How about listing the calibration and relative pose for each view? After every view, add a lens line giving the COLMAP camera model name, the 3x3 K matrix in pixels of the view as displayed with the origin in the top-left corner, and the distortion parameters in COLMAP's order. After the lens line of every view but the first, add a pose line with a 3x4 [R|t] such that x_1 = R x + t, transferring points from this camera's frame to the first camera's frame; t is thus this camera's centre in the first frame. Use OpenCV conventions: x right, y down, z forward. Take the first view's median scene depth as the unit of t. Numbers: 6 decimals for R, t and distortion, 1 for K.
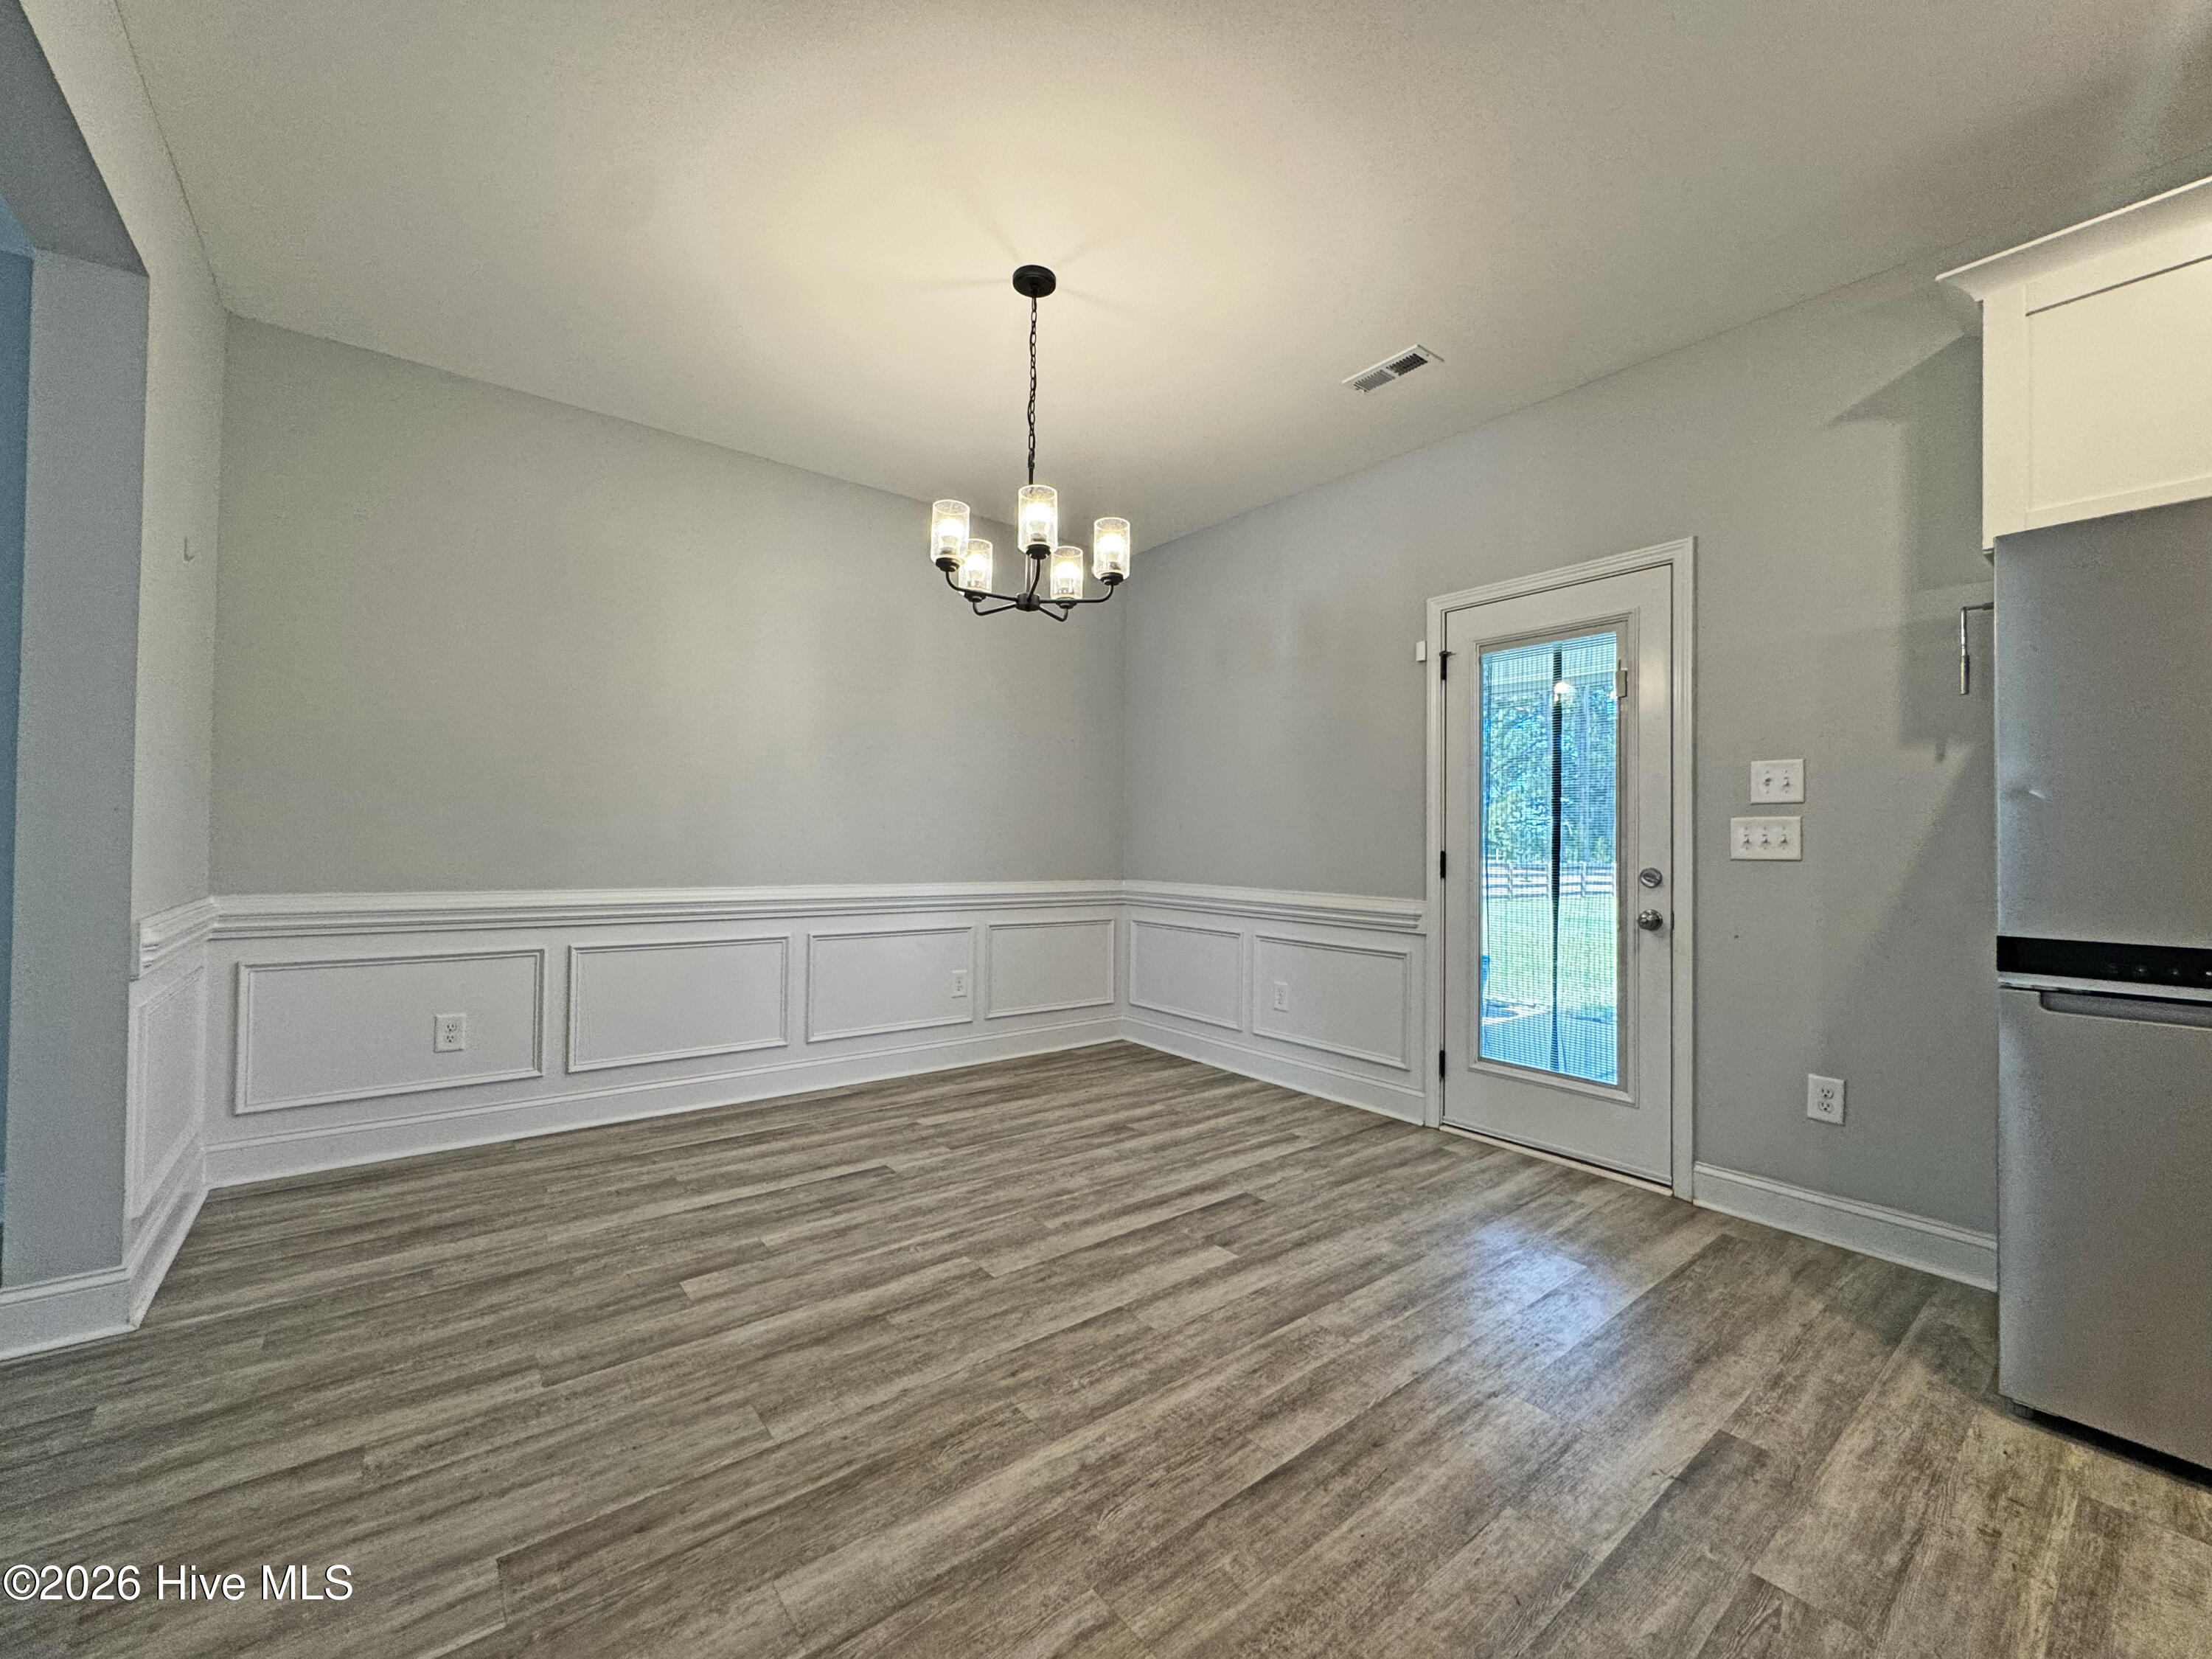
lens RADIAL K [[889.7, 0, 1096.1], [0, 889.7, 827.0], [0, 0, 1]] dist [-0.002249, 0.000384]
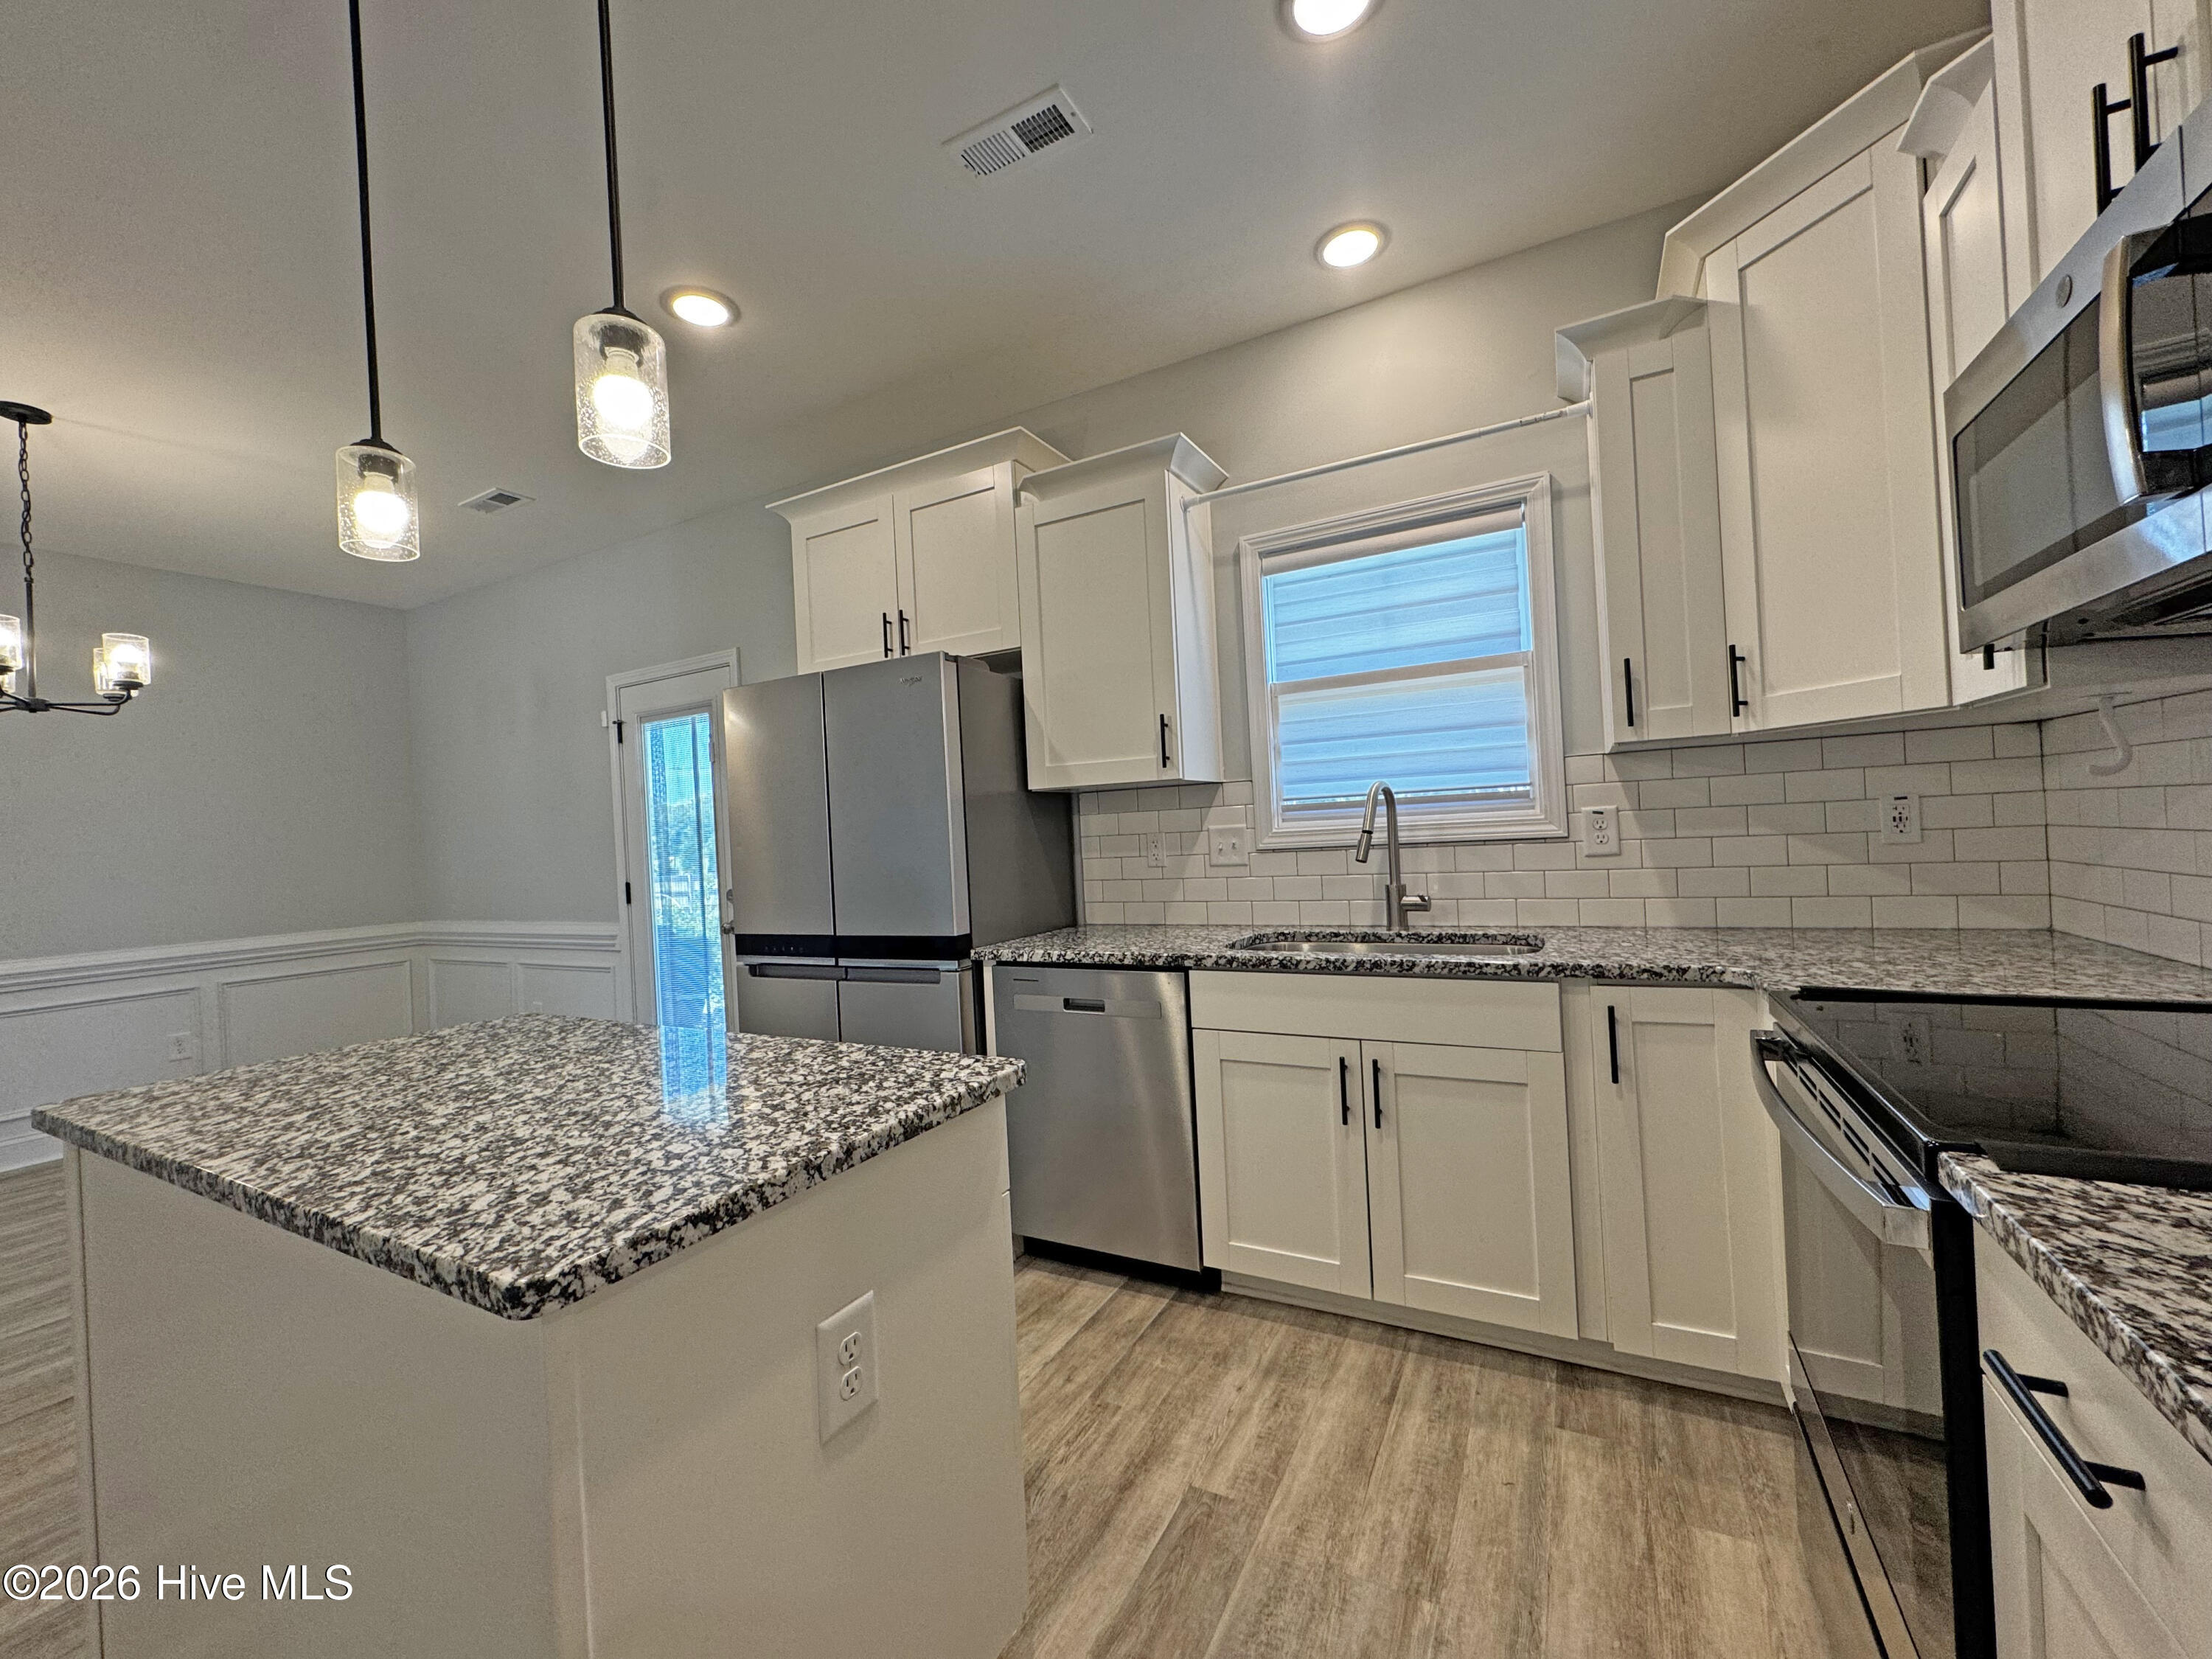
lens RADIAL K [[889.7, 0, 1105.9], [0, 889.7, 833.4], [0, 0, 1]] dist [-0.002249, 0.000384]
pose [[0.913788, -0.060305, 0.401690, 0.681477], [0.055716, 0.998179, 0.023109, -0.043562], [-0.402352, 0.001264, 0.915484, -0.536994]]
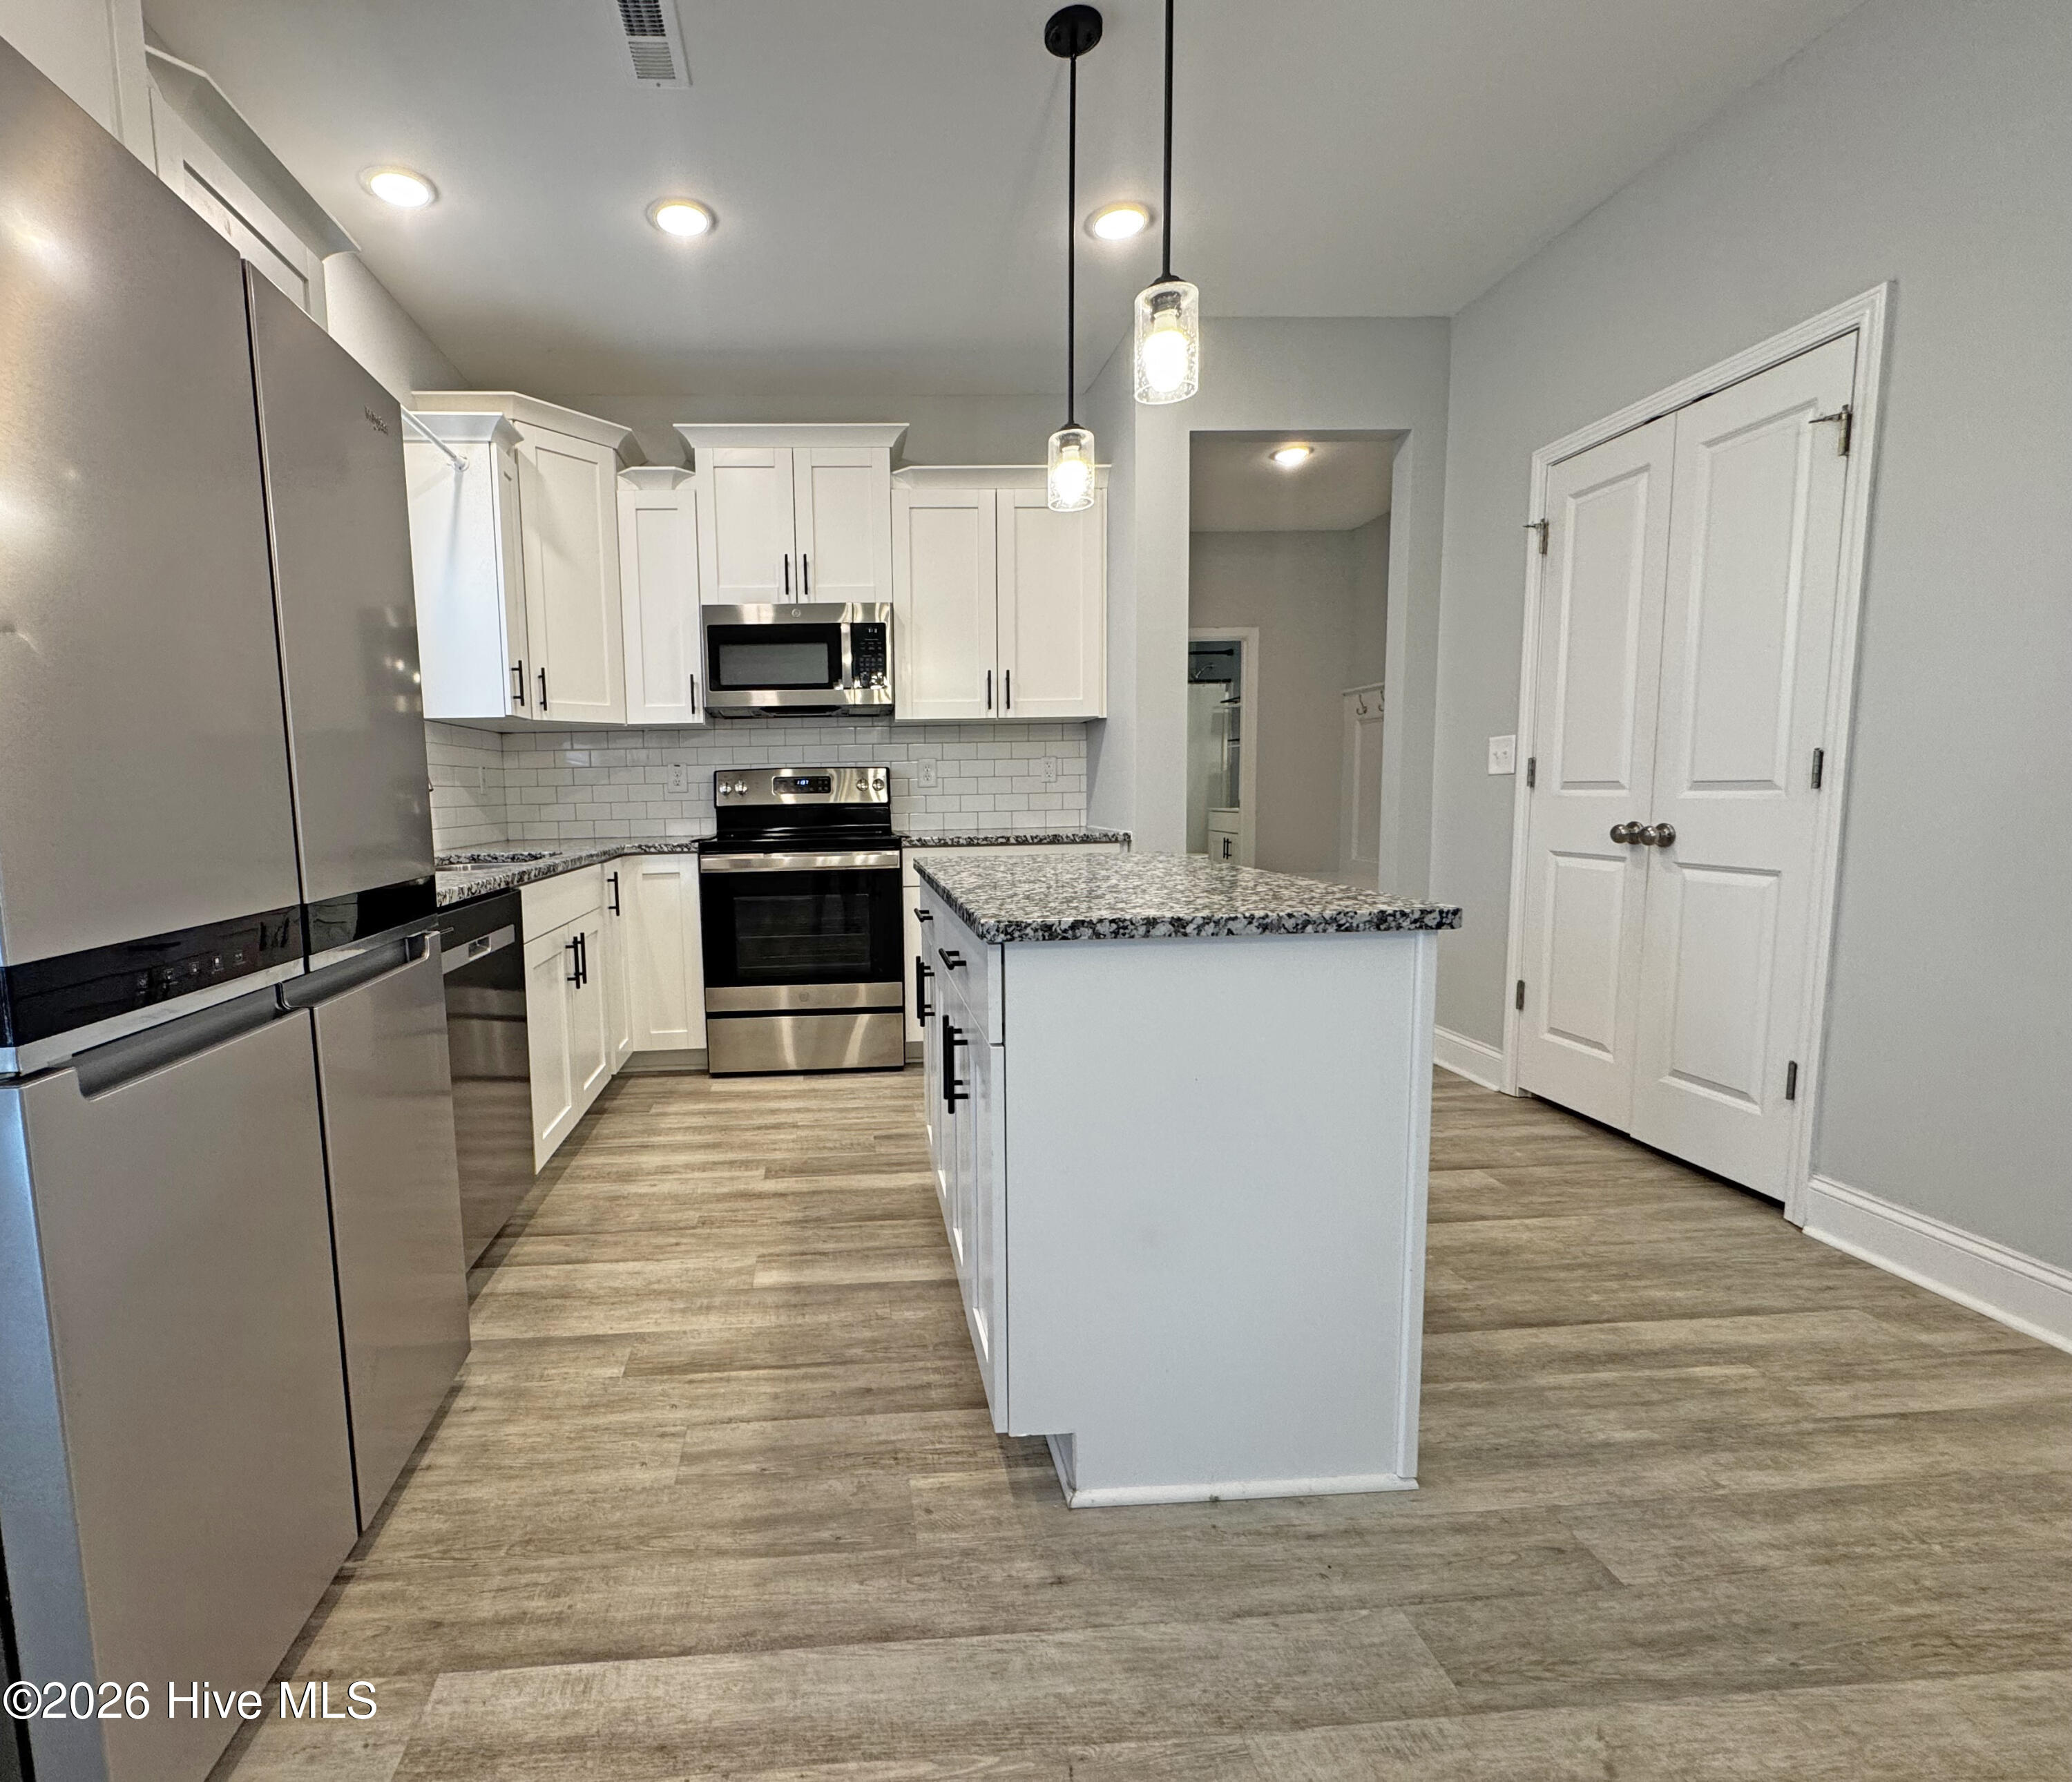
lens RADIAL K [[950.1, 0, 885.1], [0, 950.1, 892.8], [0, 0, 1]] dist [-0.003117, -0.000025]
pose [[-0.819441, -0.059444, 0.570073, 0.285000], [-0.001596, 0.994840, 0.101442, 0.026479], [-0.573162, 0.082216, -0.815307, 0.767916]]
